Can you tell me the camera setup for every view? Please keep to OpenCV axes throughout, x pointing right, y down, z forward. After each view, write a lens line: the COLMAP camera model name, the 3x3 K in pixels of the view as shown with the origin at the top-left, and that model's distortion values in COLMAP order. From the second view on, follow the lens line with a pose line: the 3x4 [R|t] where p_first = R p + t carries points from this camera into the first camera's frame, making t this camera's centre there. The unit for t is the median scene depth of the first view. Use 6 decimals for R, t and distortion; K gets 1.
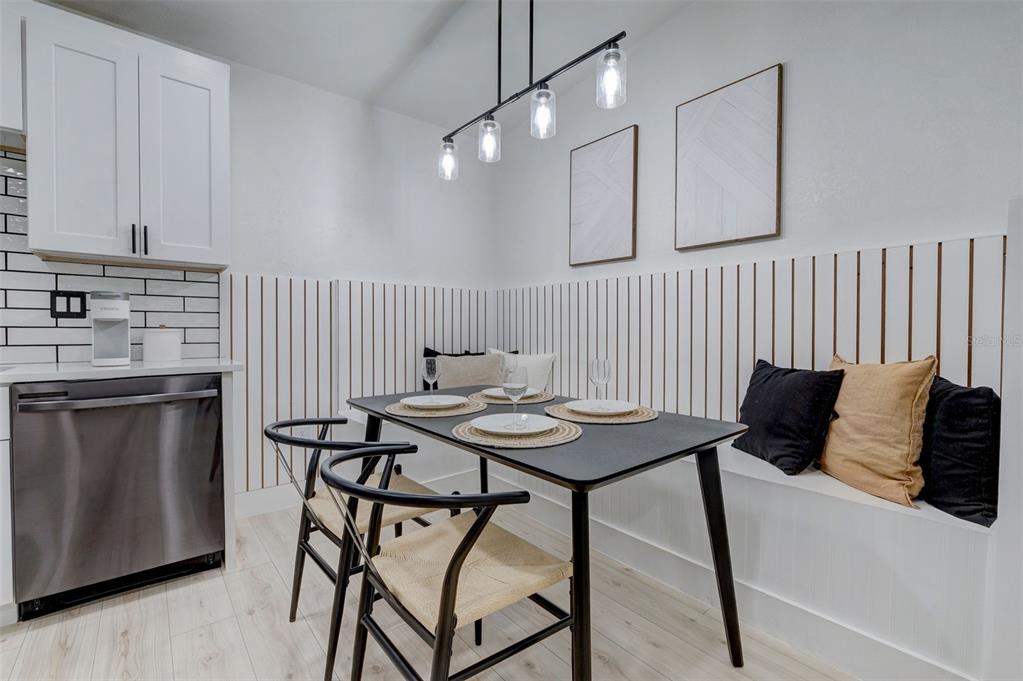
lens RADIAL K [[446.9, 0, 513.0], [0, 446.9, 338.5], [0, 0, 1]] dist [-0.002532, 0.000367]
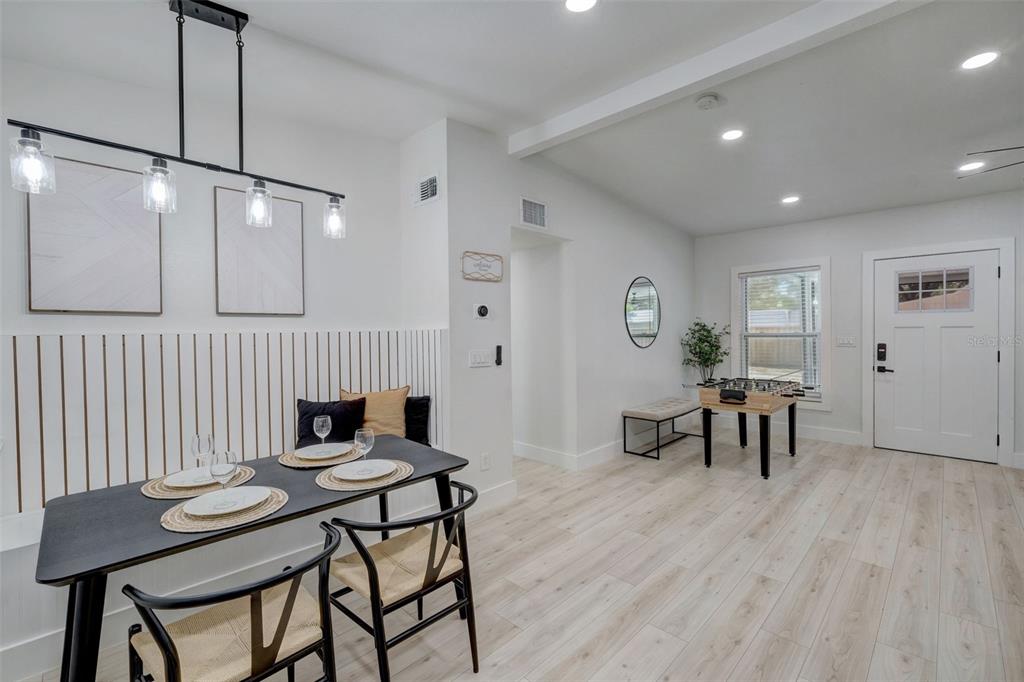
lens RADIAL K [[447.3, 0, 513.5], [0, 447.3, 339.0], [0, 0, 1]] dist [-0.002532, 0.000367]
pose [[-0.102405, -0.021978, 0.994500, -0.764777], [0.023846, 0.999414, 0.024542, -0.132454], [-0.994457, 0.026228, -0.101821, 0.345688]]
